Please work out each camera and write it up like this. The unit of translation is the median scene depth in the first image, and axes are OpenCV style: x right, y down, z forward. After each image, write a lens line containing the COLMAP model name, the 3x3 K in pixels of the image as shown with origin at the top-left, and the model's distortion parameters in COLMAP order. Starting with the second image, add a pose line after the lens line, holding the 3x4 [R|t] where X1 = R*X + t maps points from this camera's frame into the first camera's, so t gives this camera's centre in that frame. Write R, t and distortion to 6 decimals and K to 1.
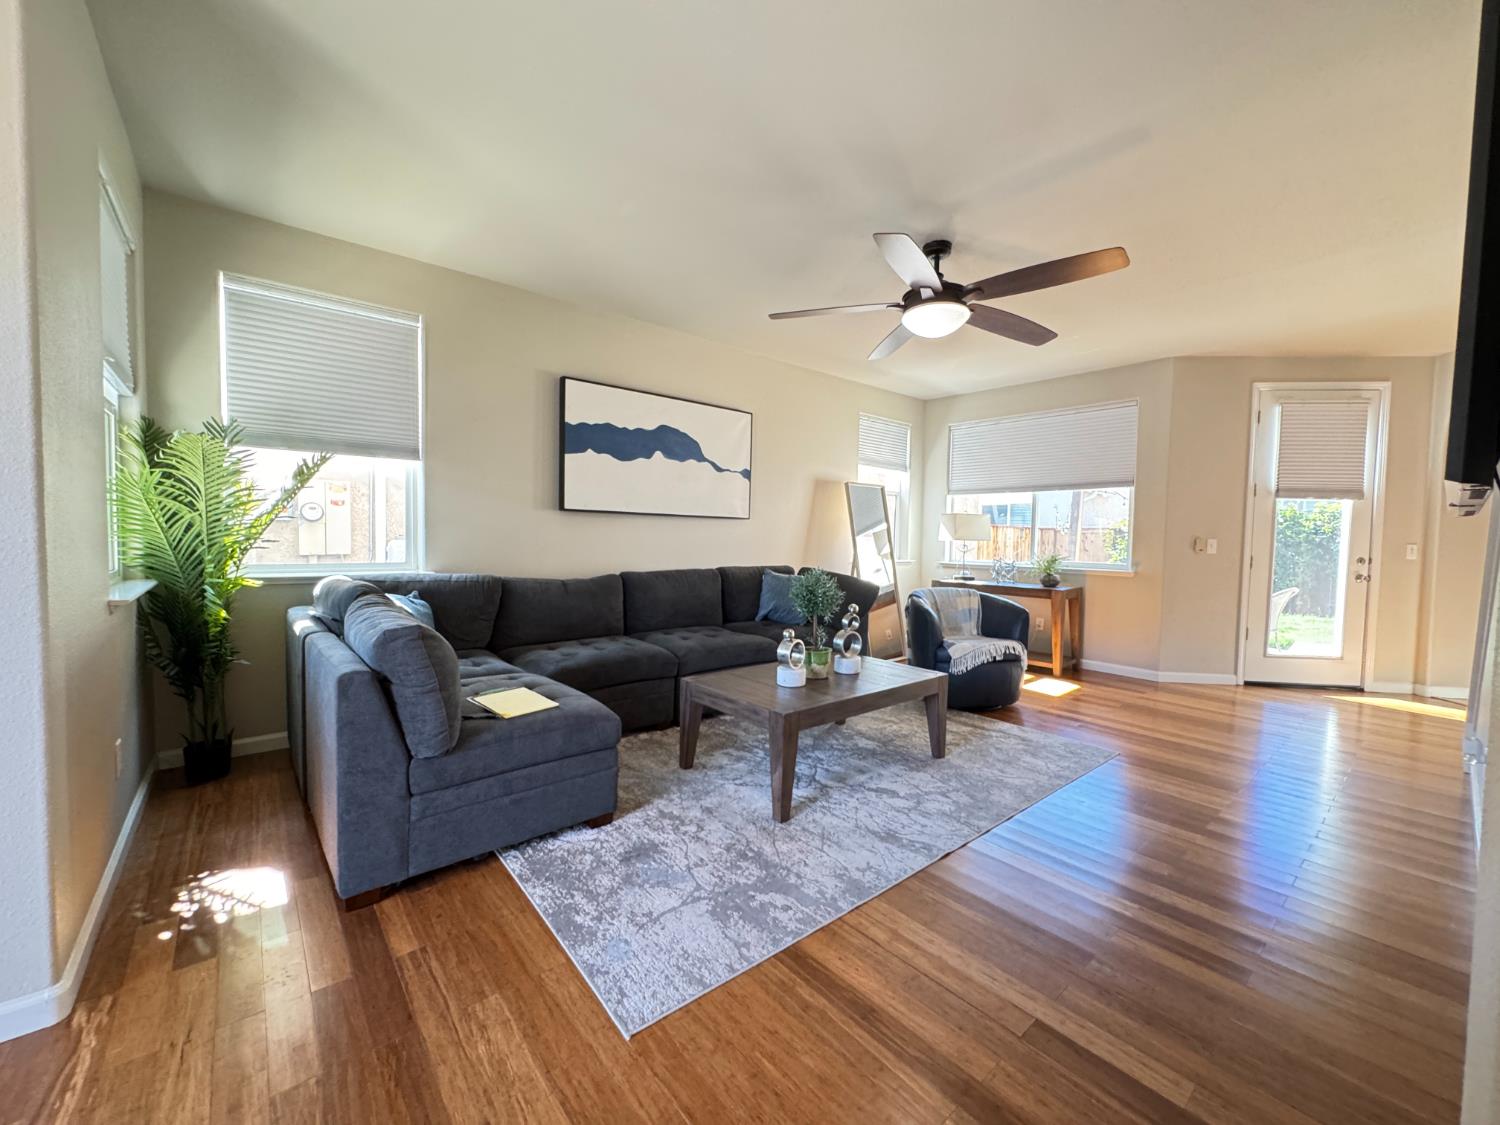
lens RADIAL K [[606.1, 0, 750.1], [0, 606.1, 560.6], [0, 0, 1]] dist [-0.003445, 0.000041]
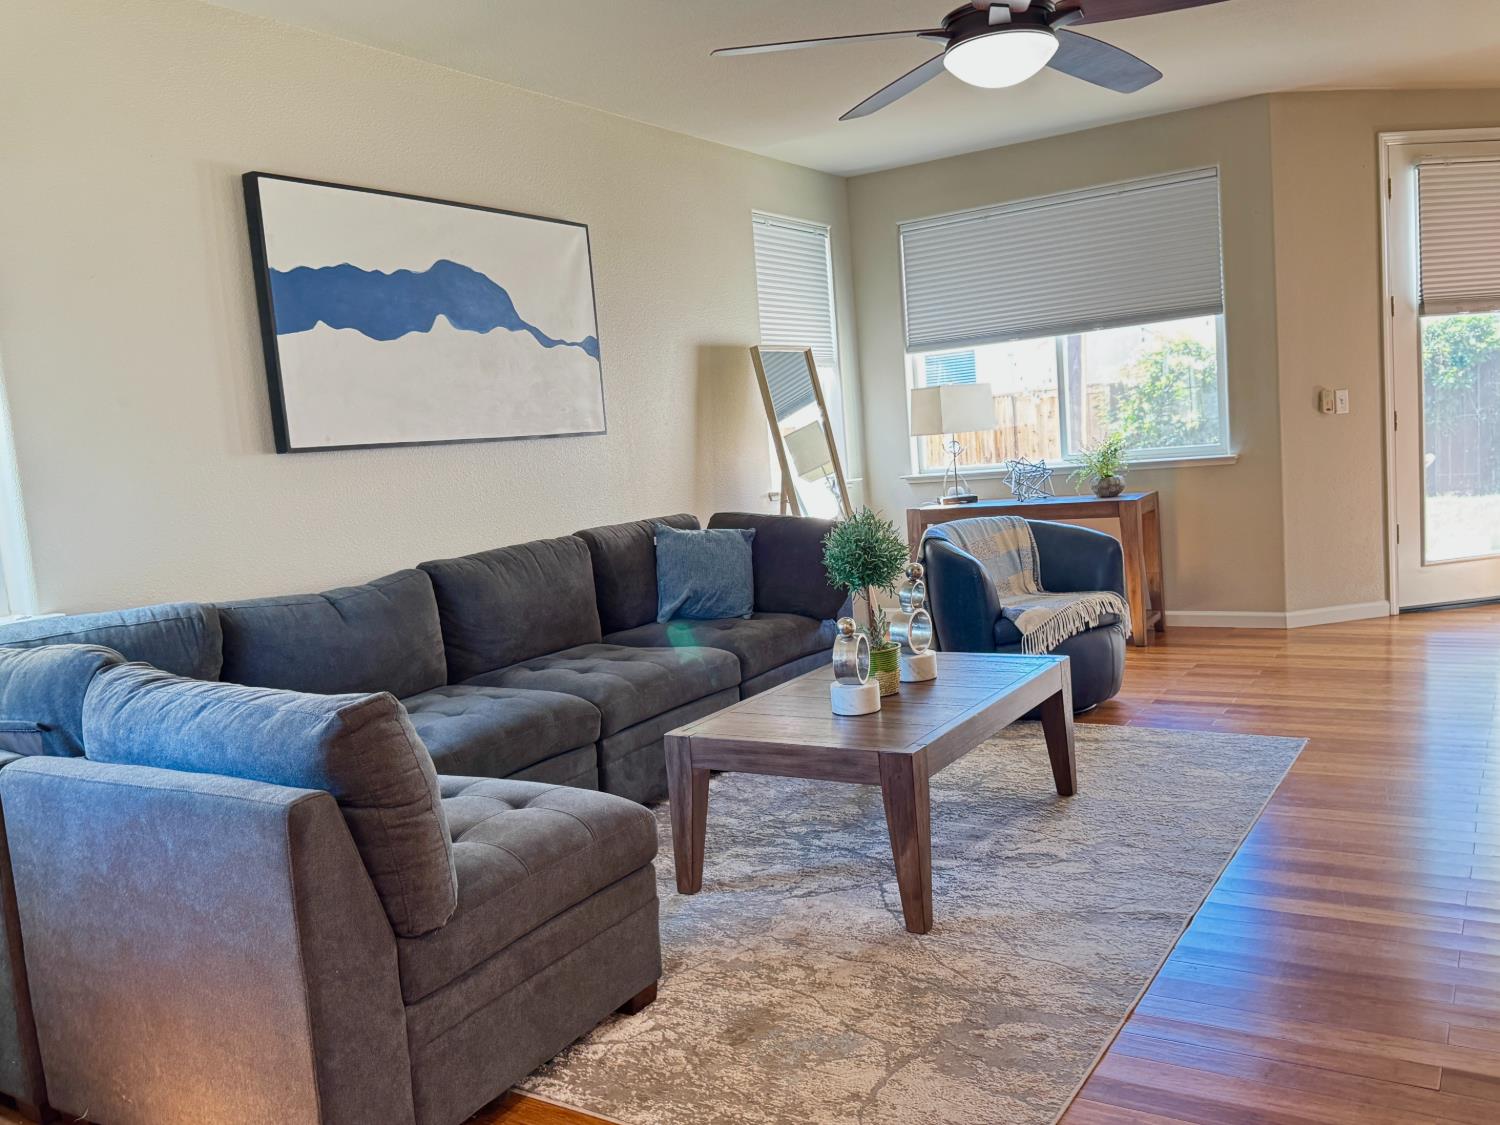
lens RADIAL K [[1237.2, 0, 762.7], [0, 1237.2, 566.3], [0, 0, 1]] dist [0.131223, -0.207631]
pose [[0.945427, -0.130723, 0.298461, -0.257036], [0.113637, 0.990764, 0.073978, -0.023551], [-0.305375, -0.036025, 0.951551, -0.074006]]
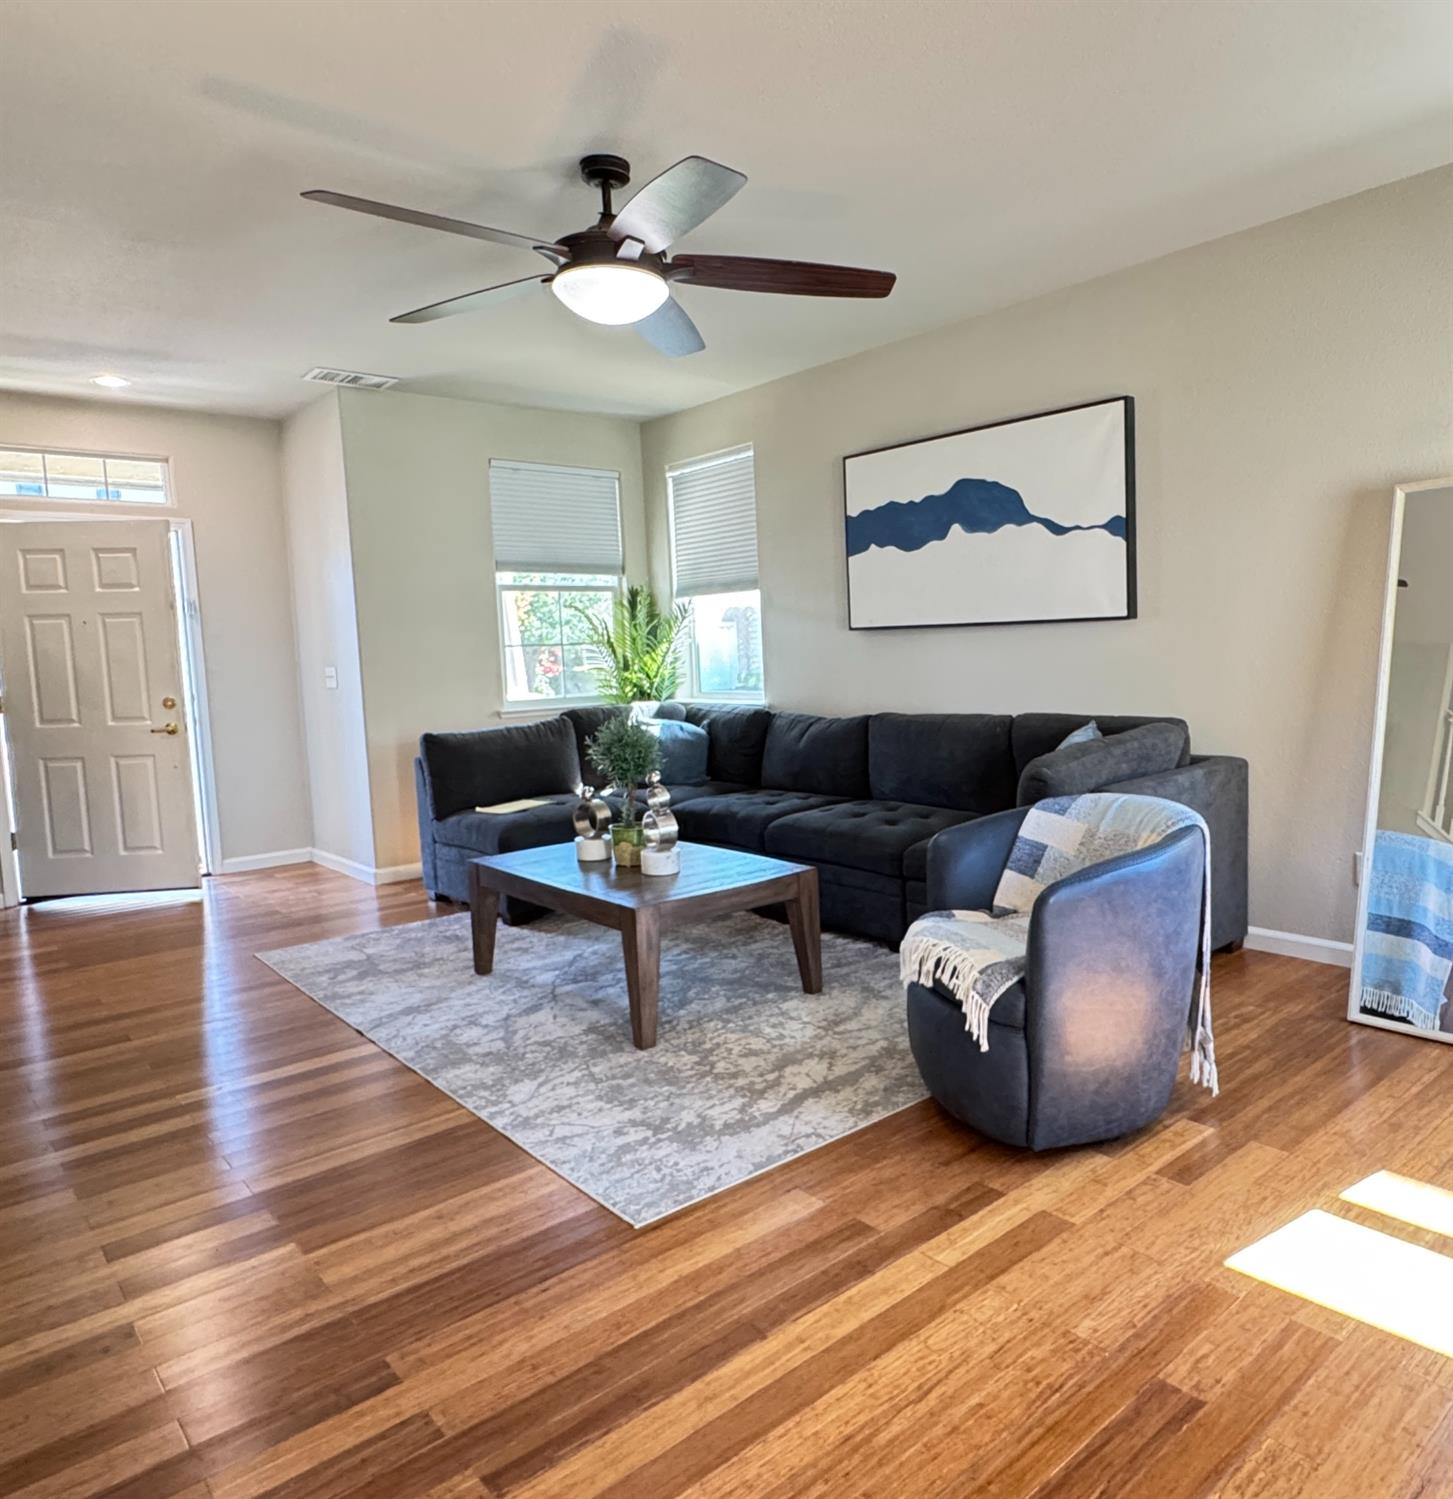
lens RADIAL K [[1069.4, 0, 840.1], [0, 1069.4, 746.3], [0, 0, 1]] dist [-0.010300, -0.006253]
pose [[0.041176, 0.072947, -0.996485, 1.051476], [-0.009899, 0.997312, 0.072598, -0.032519], [0.999103, 0.006875, 0.041788, 0.910215]]
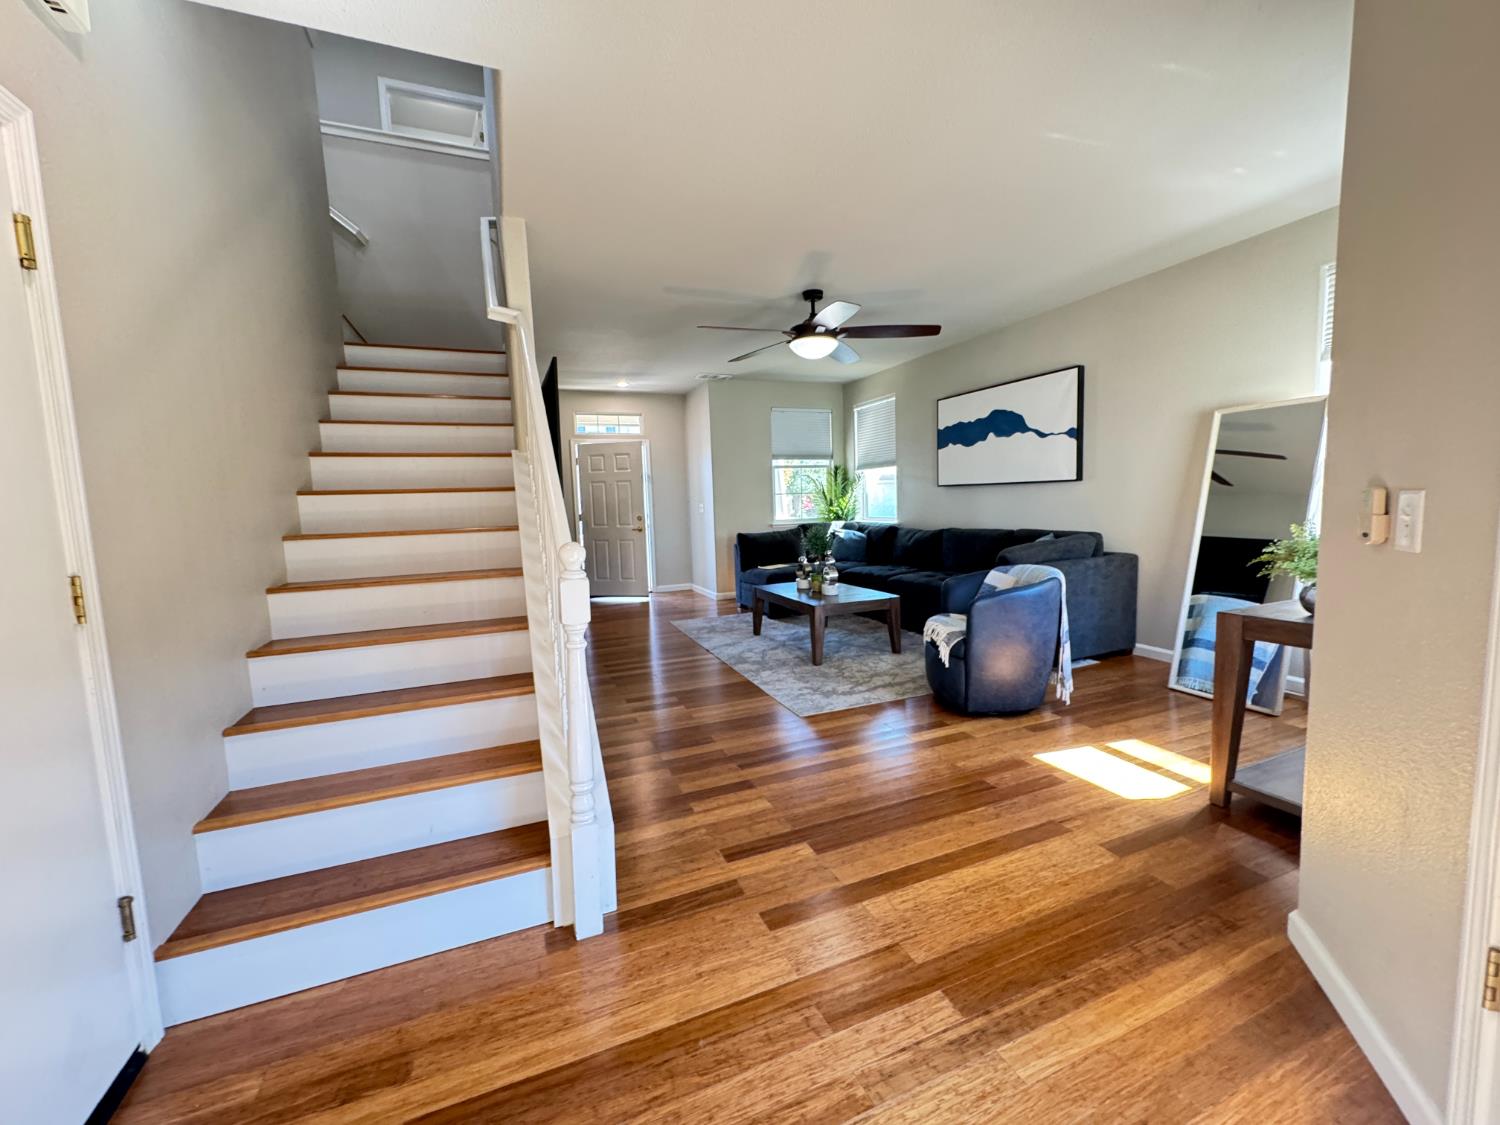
lens RADIAL K [[606.1, 0, 748.6], [0, 606.1, 555.7], [0, 0, 1]] dist [-0.003445, 0.000041]
pose [[-0.320104, 0.077402, -0.944215, 1.305929], [-0.016972, 0.996028, 0.087403, -0.032302], [0.947231, 0.044003, -0.317519, 1.018418]]
